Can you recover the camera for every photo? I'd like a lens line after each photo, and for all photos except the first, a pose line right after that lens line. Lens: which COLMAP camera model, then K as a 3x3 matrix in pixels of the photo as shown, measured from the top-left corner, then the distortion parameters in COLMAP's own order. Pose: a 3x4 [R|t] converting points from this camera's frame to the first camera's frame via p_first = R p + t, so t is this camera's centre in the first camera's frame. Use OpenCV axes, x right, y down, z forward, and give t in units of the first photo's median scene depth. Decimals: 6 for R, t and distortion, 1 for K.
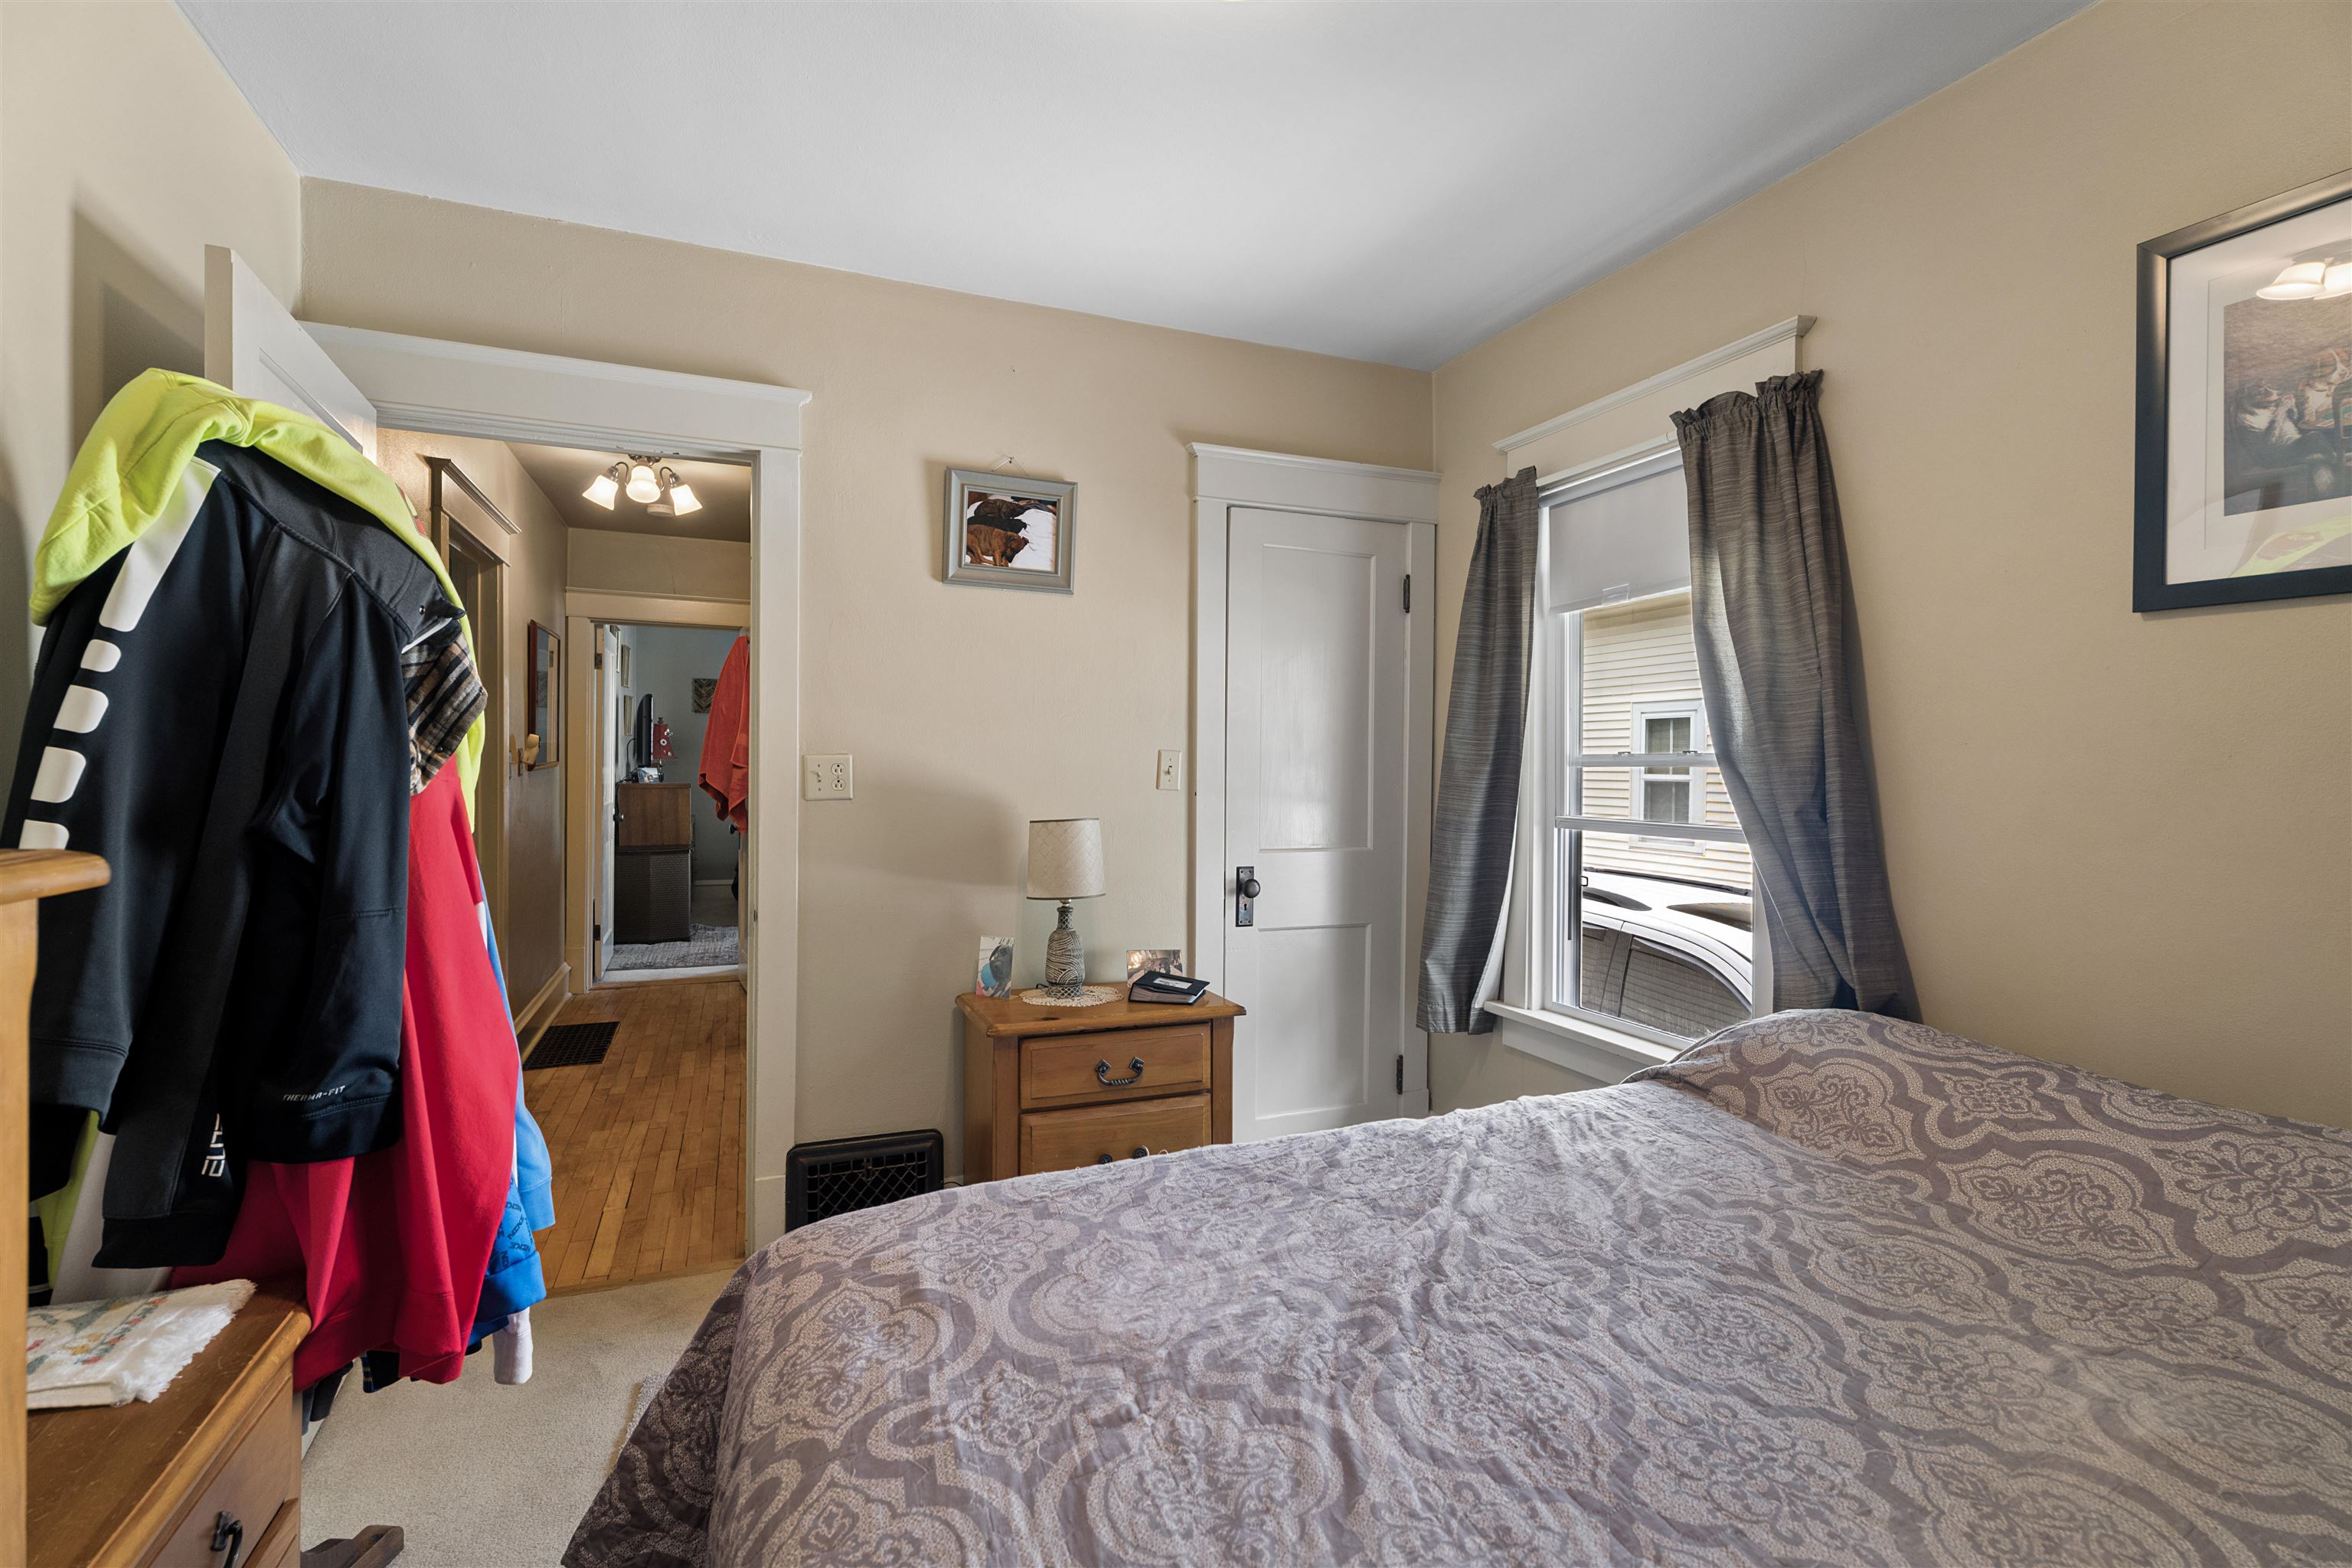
lens RADIAL K [[1036.5, 0, 1172.6], [0, 1036.5, 770.2], [0, 0, 1]] dist [0.000273, -0.000184]
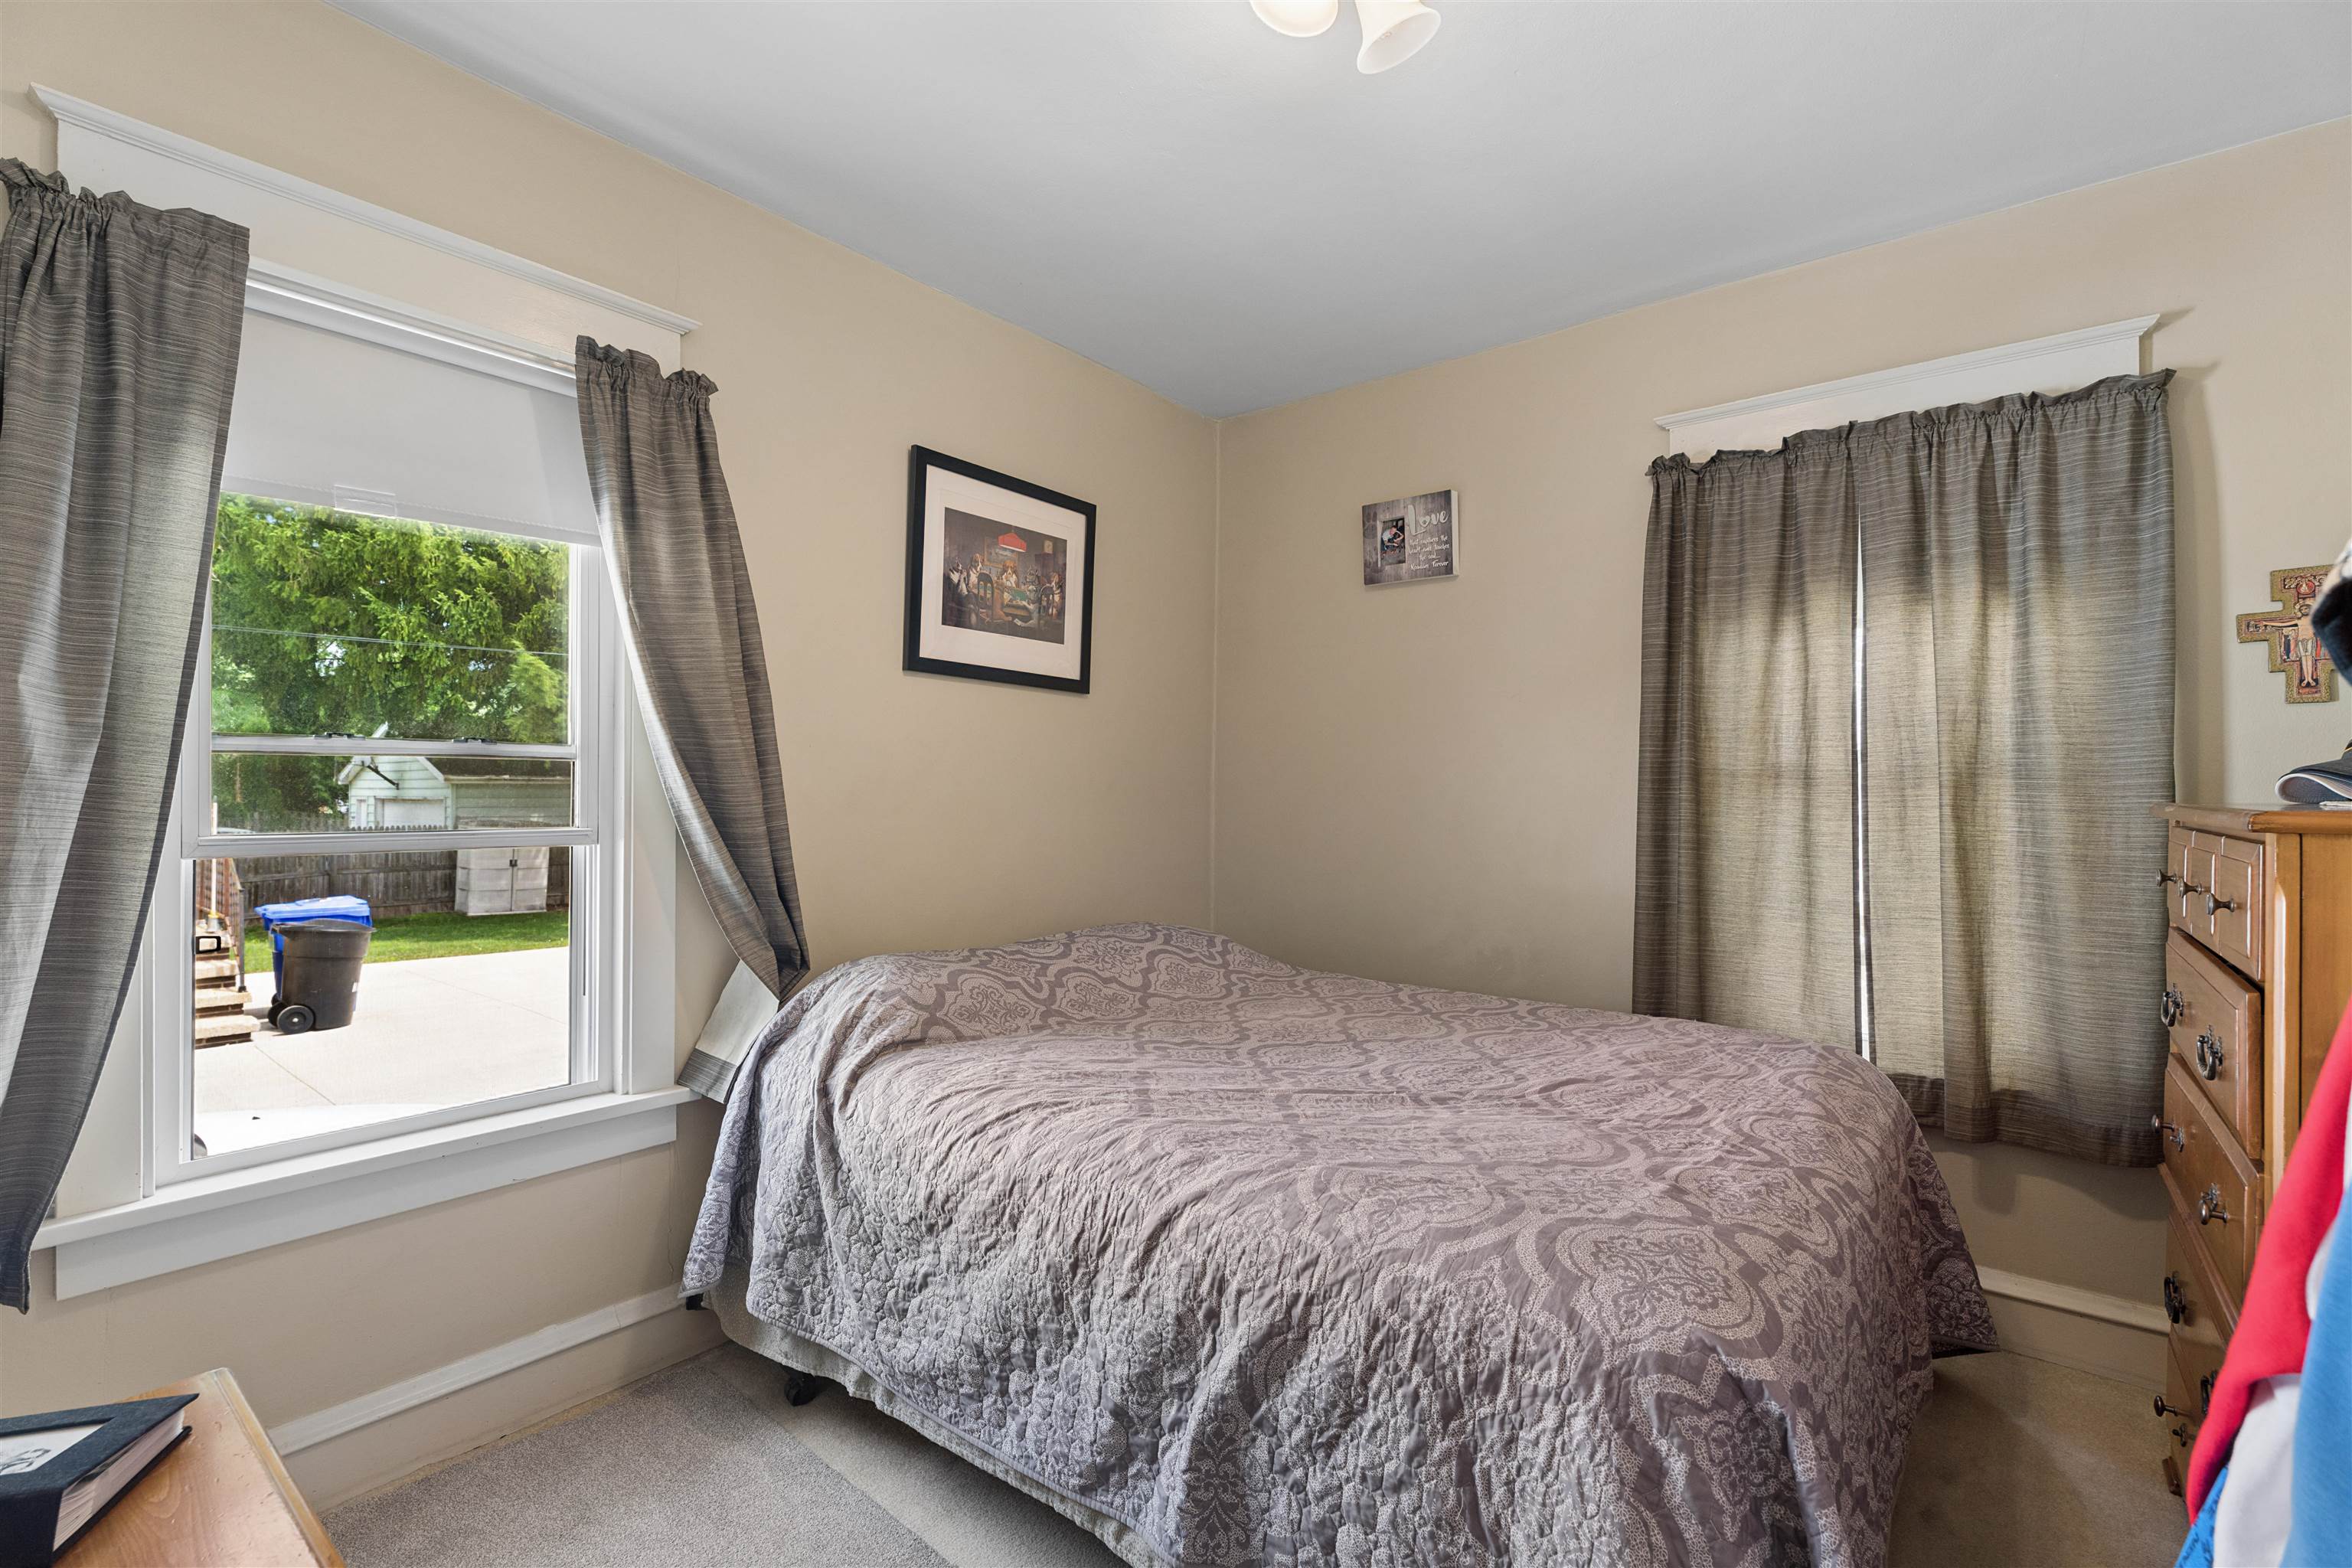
lens RADIAL K [[1036.5, 0, 1174.2], [0, 1036.5, 787.0], [0, 0, 1]] dist [0.000273, -0.000184]
pose [[-0.474483, -0.012642, 0.880174, -1.078292], [-0.009763, 0.999911, 0.009099, 0.017293], [-0.880211, -0.004276, -0.474564, 2.173665]]
